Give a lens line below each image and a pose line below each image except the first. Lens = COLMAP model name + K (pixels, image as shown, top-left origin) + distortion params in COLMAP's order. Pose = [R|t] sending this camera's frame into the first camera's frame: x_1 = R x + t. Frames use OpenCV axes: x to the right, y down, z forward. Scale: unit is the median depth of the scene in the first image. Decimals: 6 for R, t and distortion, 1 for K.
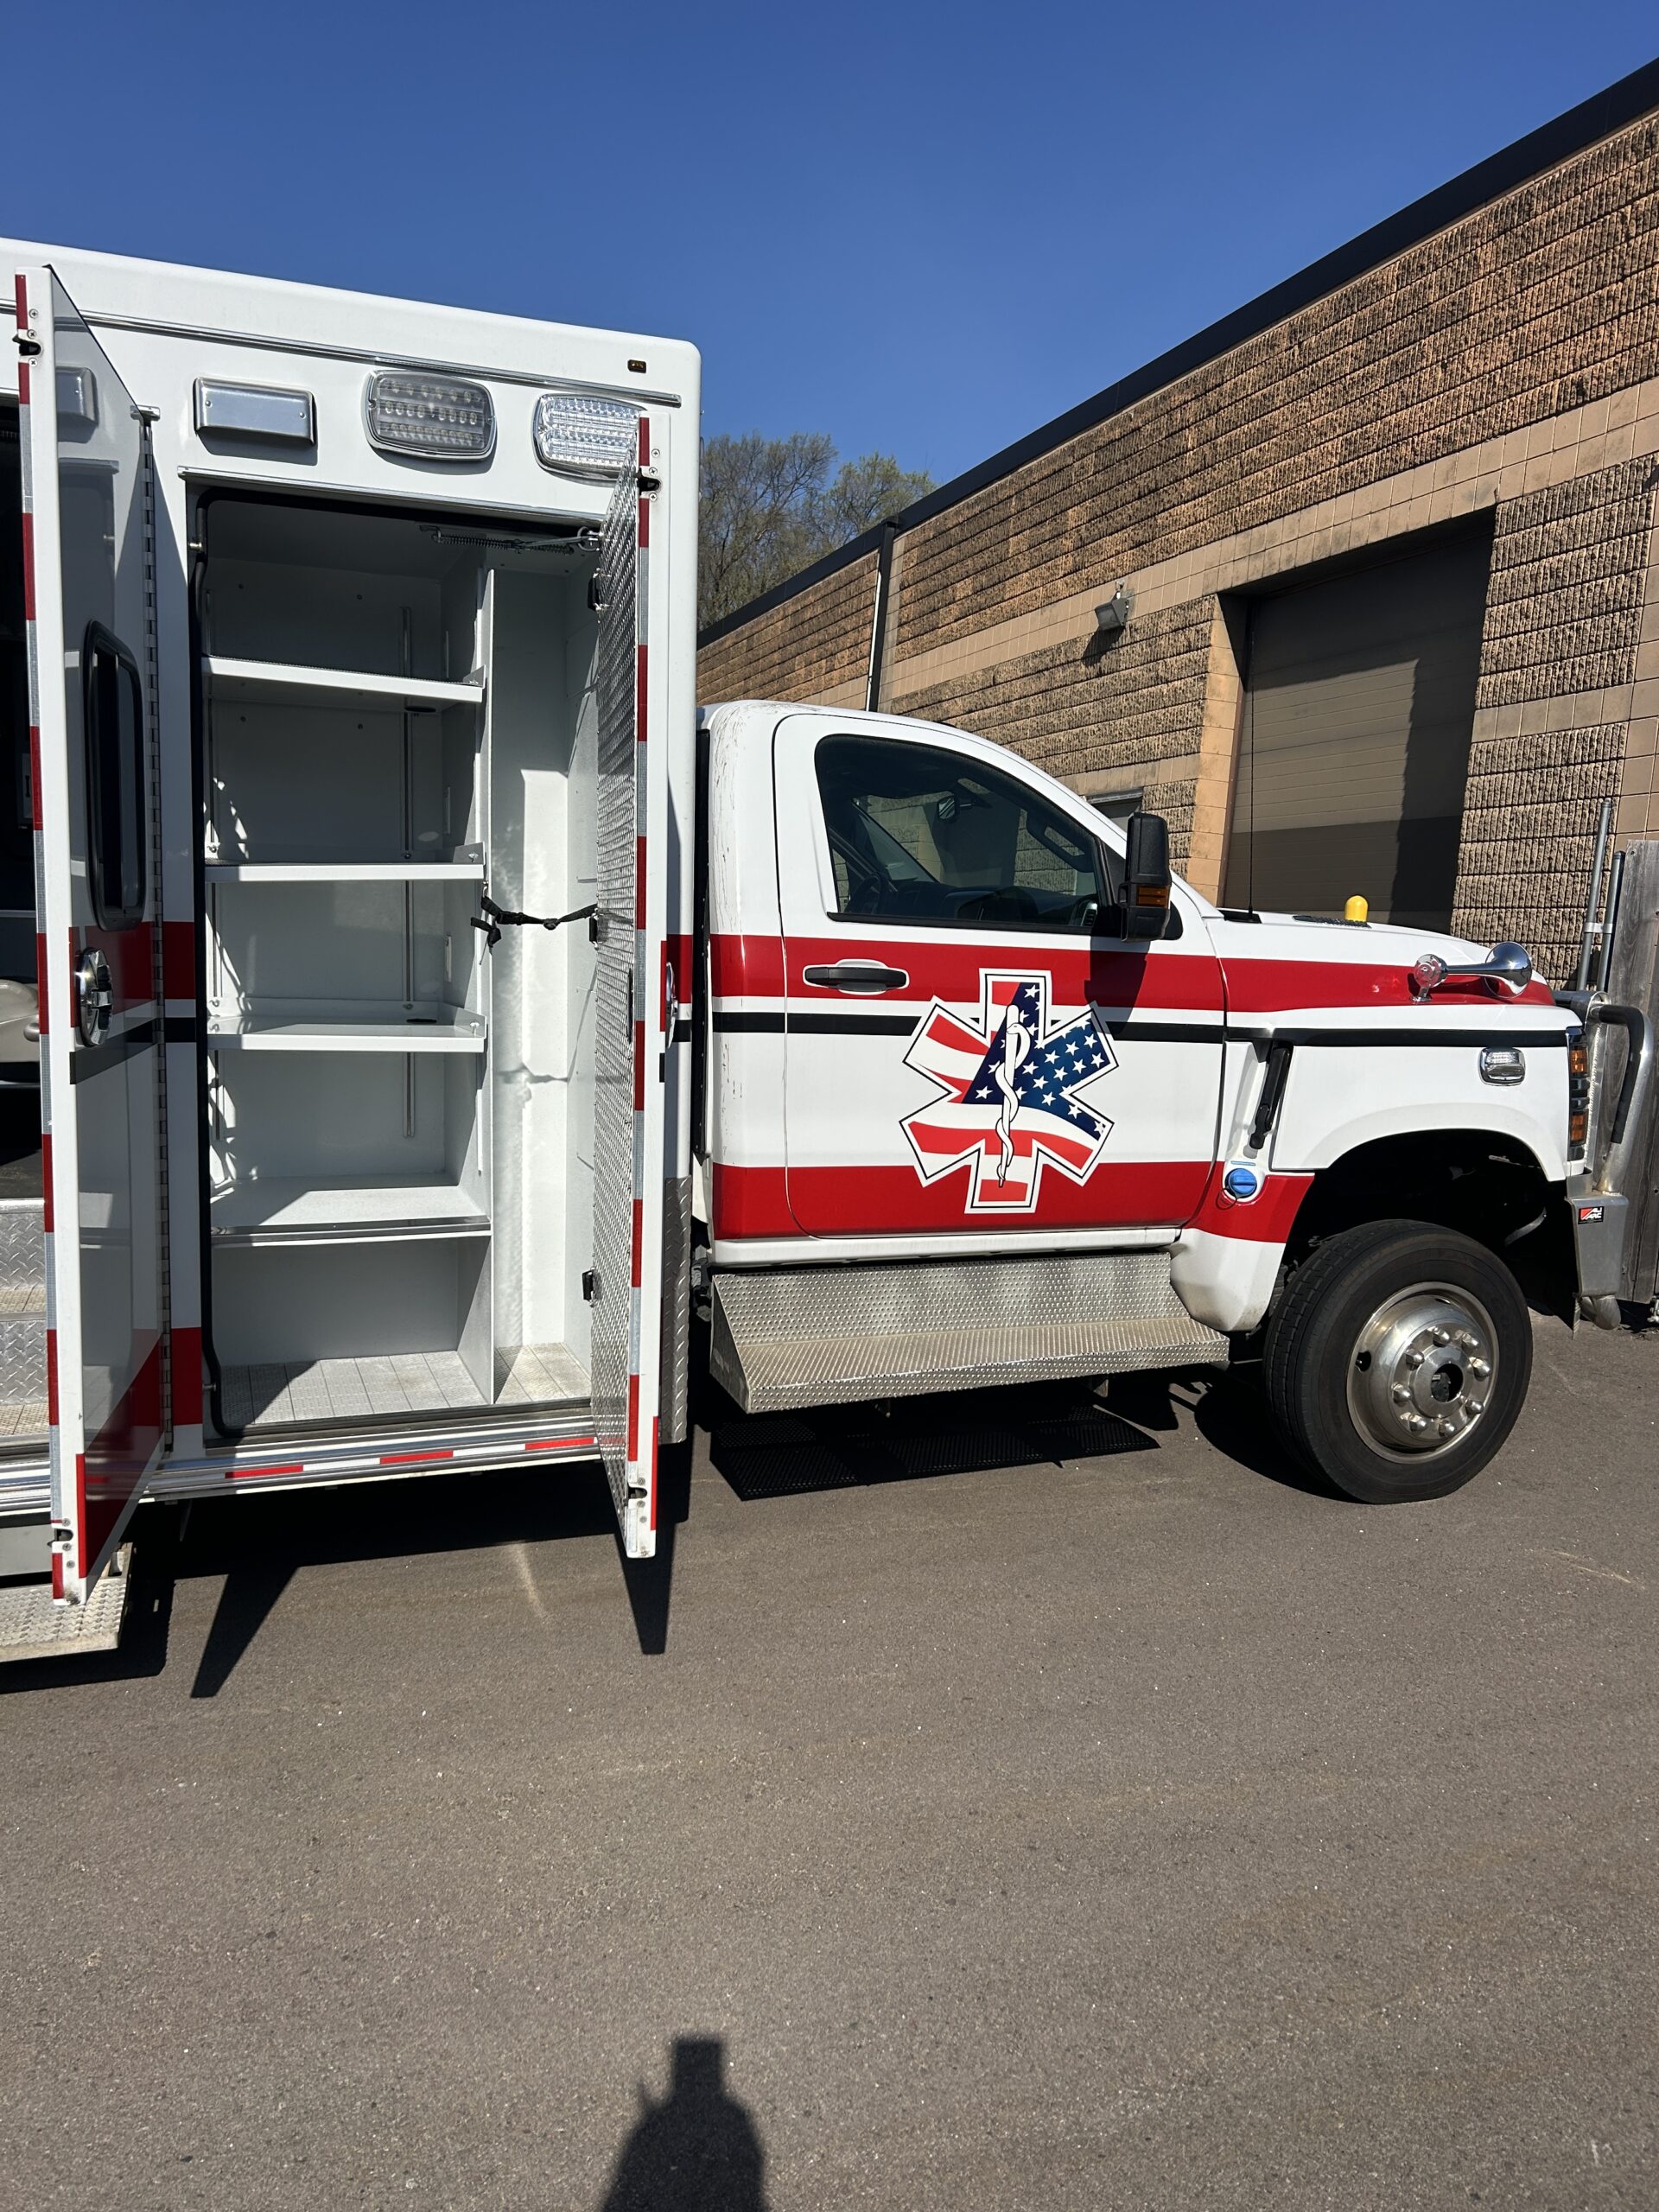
lens RADIAL K [[1630.6, 0, 828.1], [0, 1630.6, 1131.0], [0, 0, 1]] dist [0.012067, -0.005058]
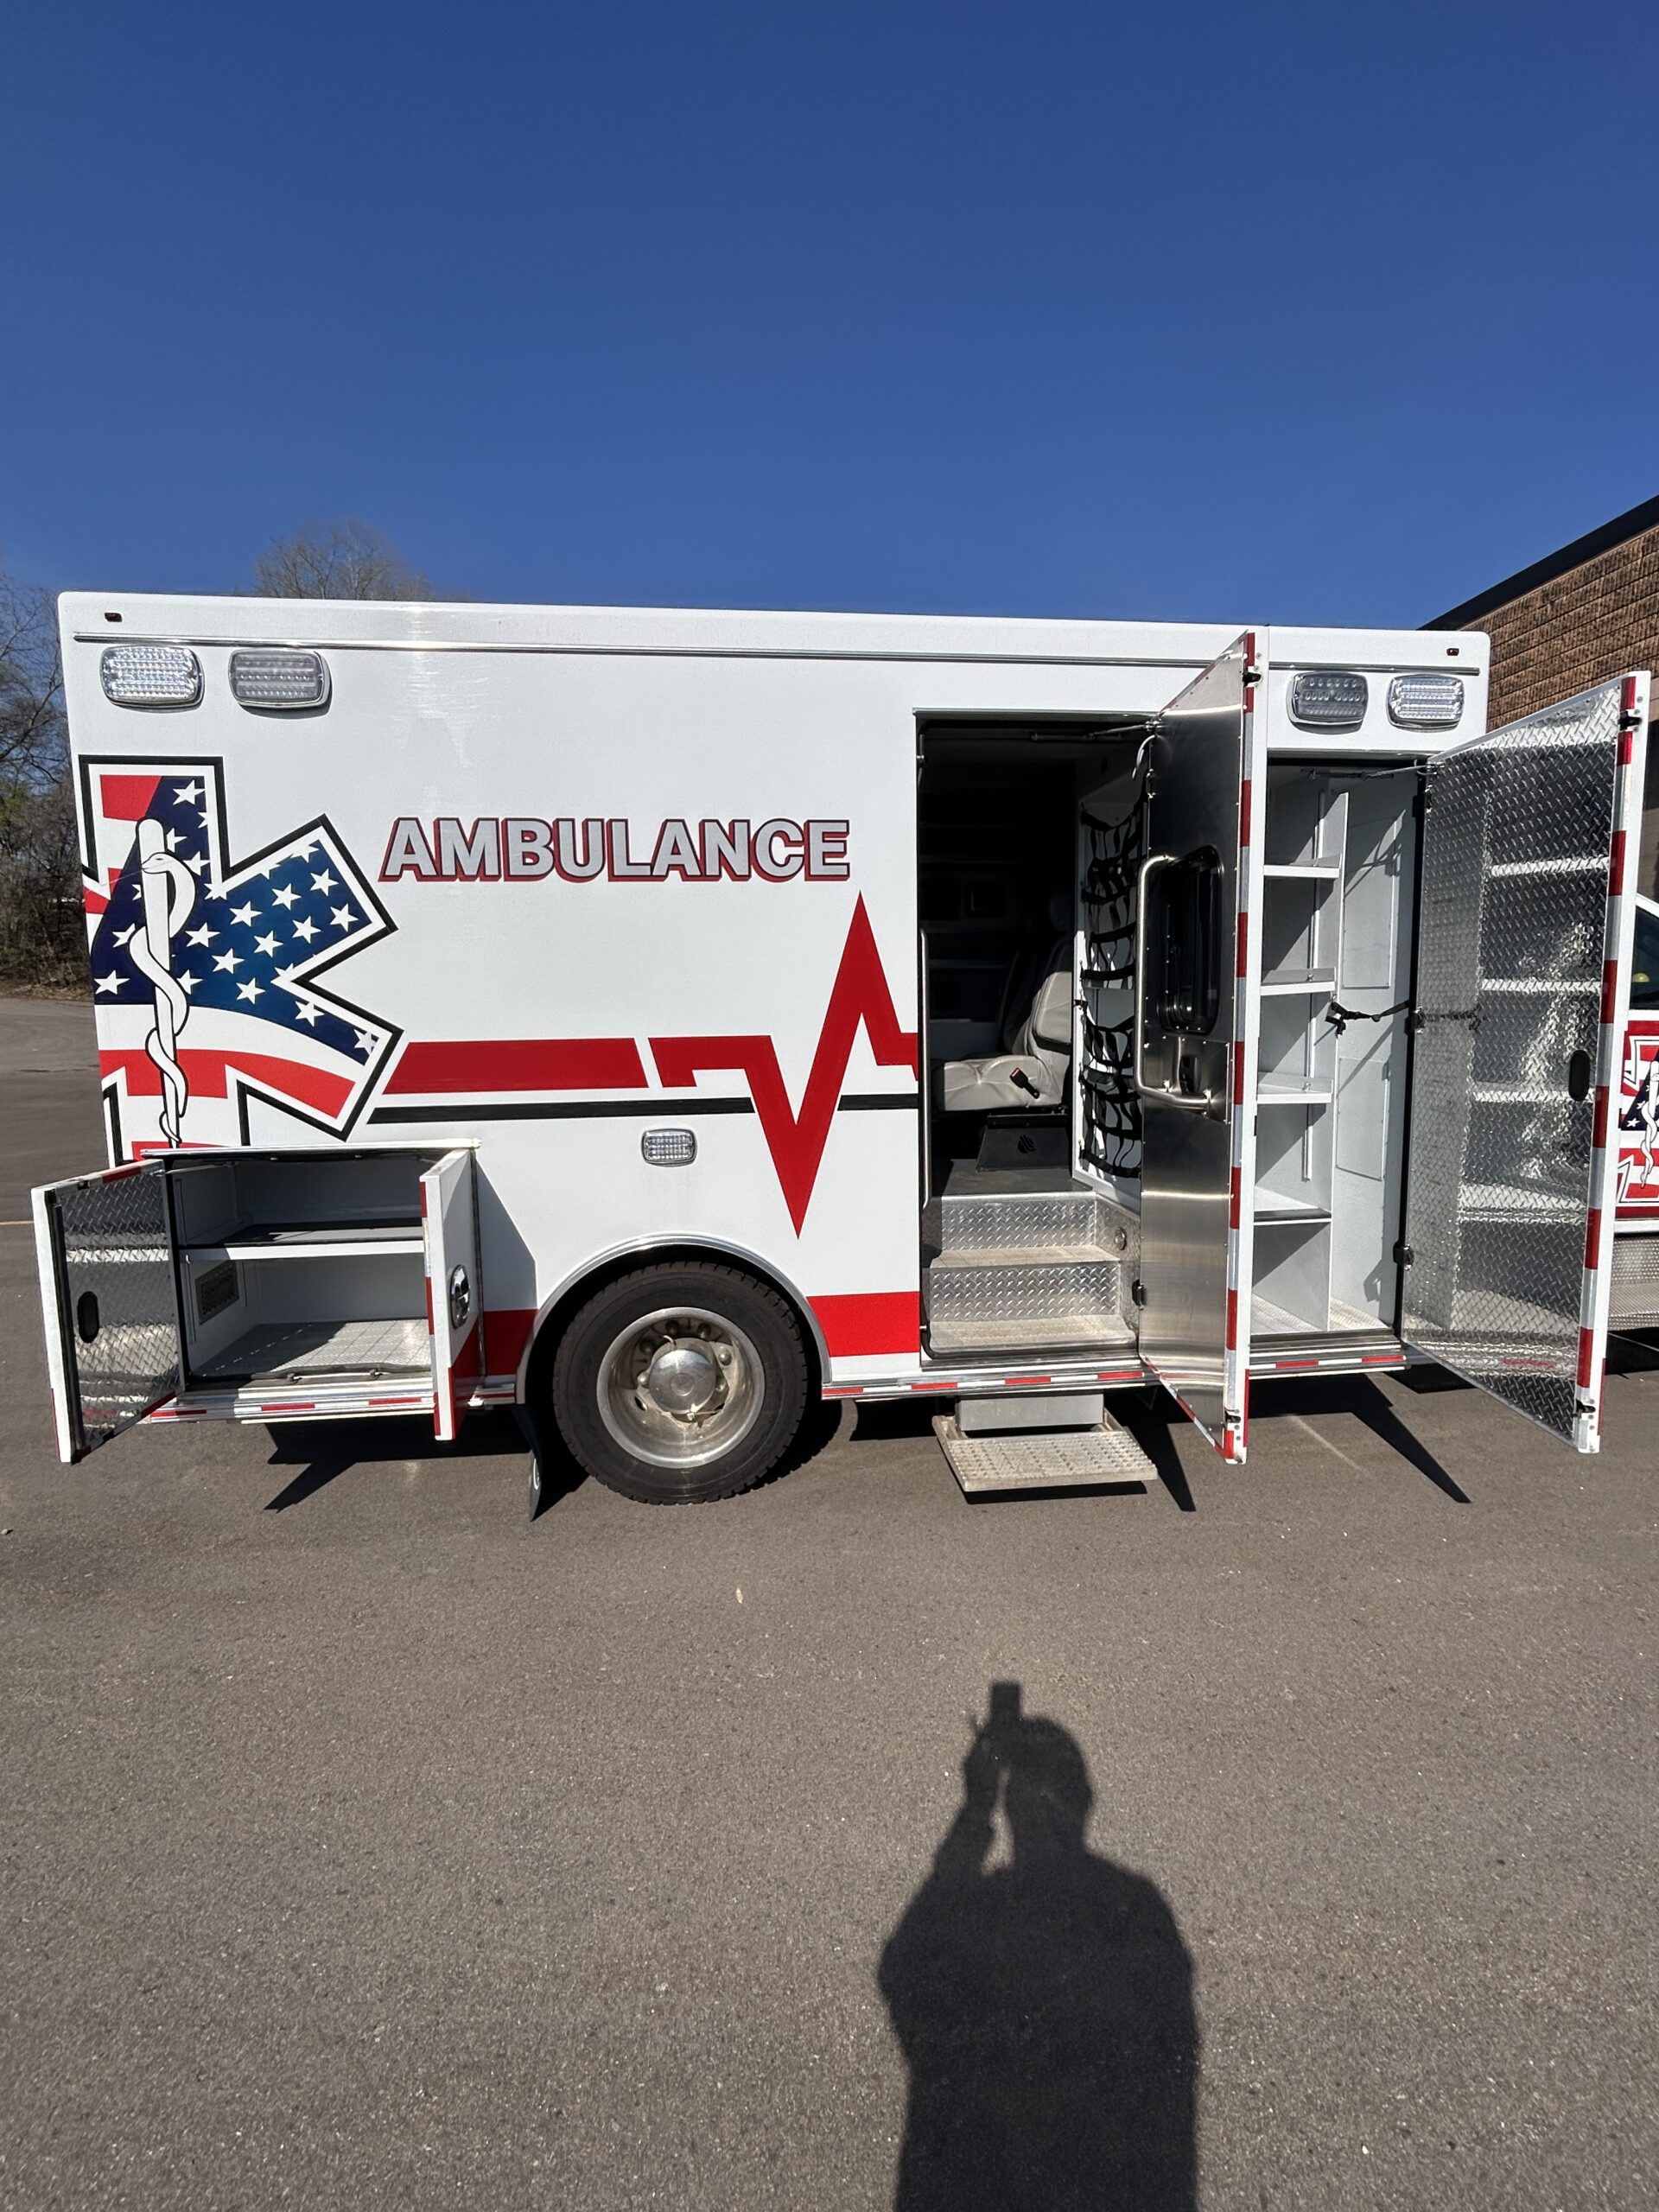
lens RADIAL K [[968.8, 0, 829.5], [0, 968.8, 1106.0], [0, 0, 1]] dist [0.003999, 0.000411]
pose [[0.972178, -0.011565, -0.233959, -0.393563], [0.006533, 0.999731, -0.022270, -0.023556], [0.234154, 0.020122, 0.971991, -0.006041]]
